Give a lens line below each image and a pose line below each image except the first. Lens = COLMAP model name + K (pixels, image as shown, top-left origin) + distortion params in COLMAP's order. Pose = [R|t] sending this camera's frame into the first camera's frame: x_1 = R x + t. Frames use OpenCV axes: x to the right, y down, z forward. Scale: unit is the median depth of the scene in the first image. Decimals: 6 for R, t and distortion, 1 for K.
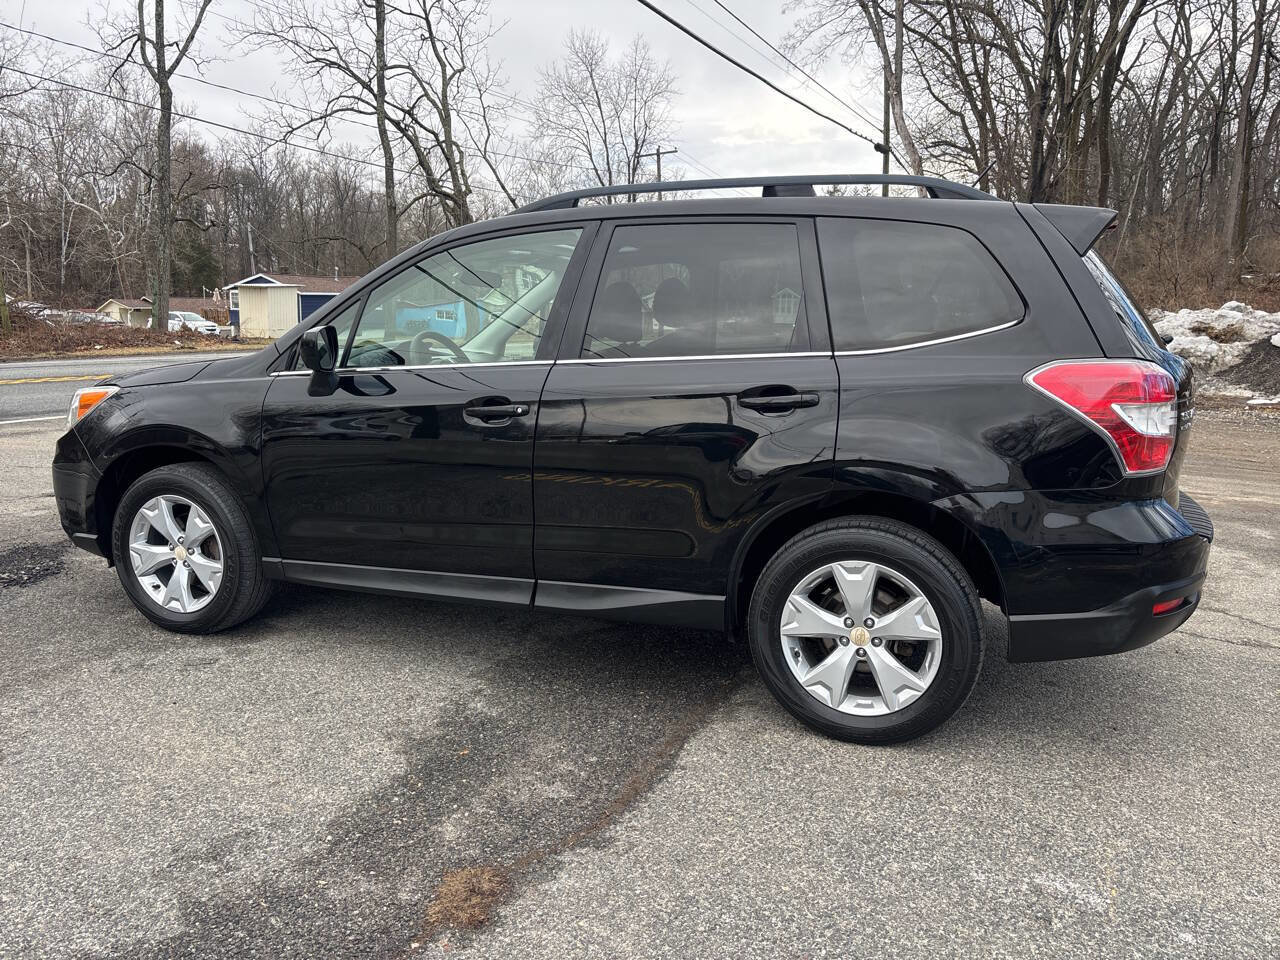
lens RADIAL K [[962.4, 0, 644.1], [0, 962.4, 471.1], [0, 0, 1]] dist [0.055068, -0.057748]
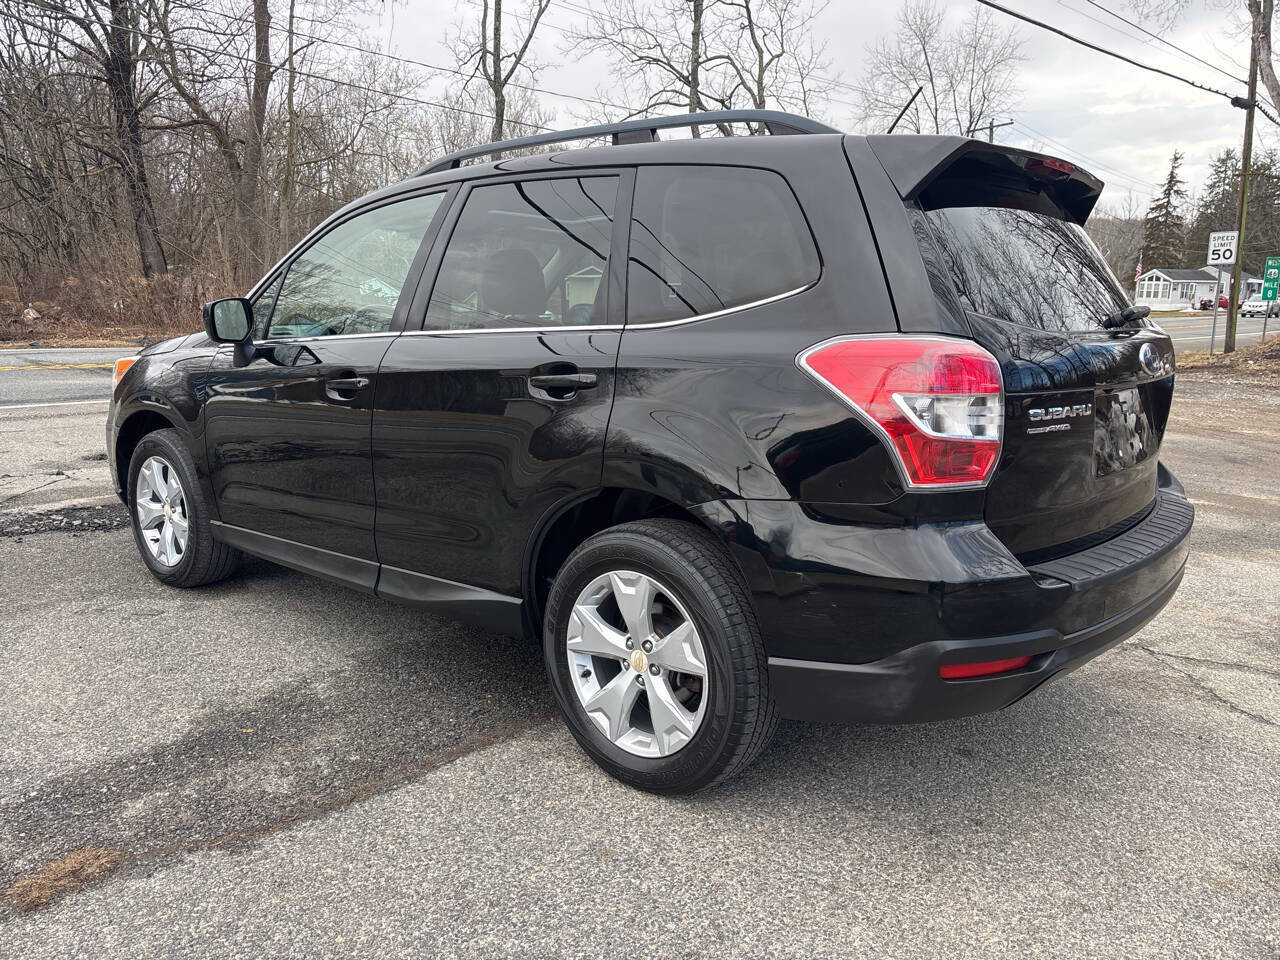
lens RADIAL K [[962.4, 0, 640.6], [0, 962.4, 472.8], [0, 0, 1]] dist [0.055068, -0.057748]
pose [[0.941569, 0.057477, -0.331879, 0.425023], [-0.053069, 0.998341, 0.022338, -0.011018], [0.332612, -0.003420, 0.943057, 0.174914]]
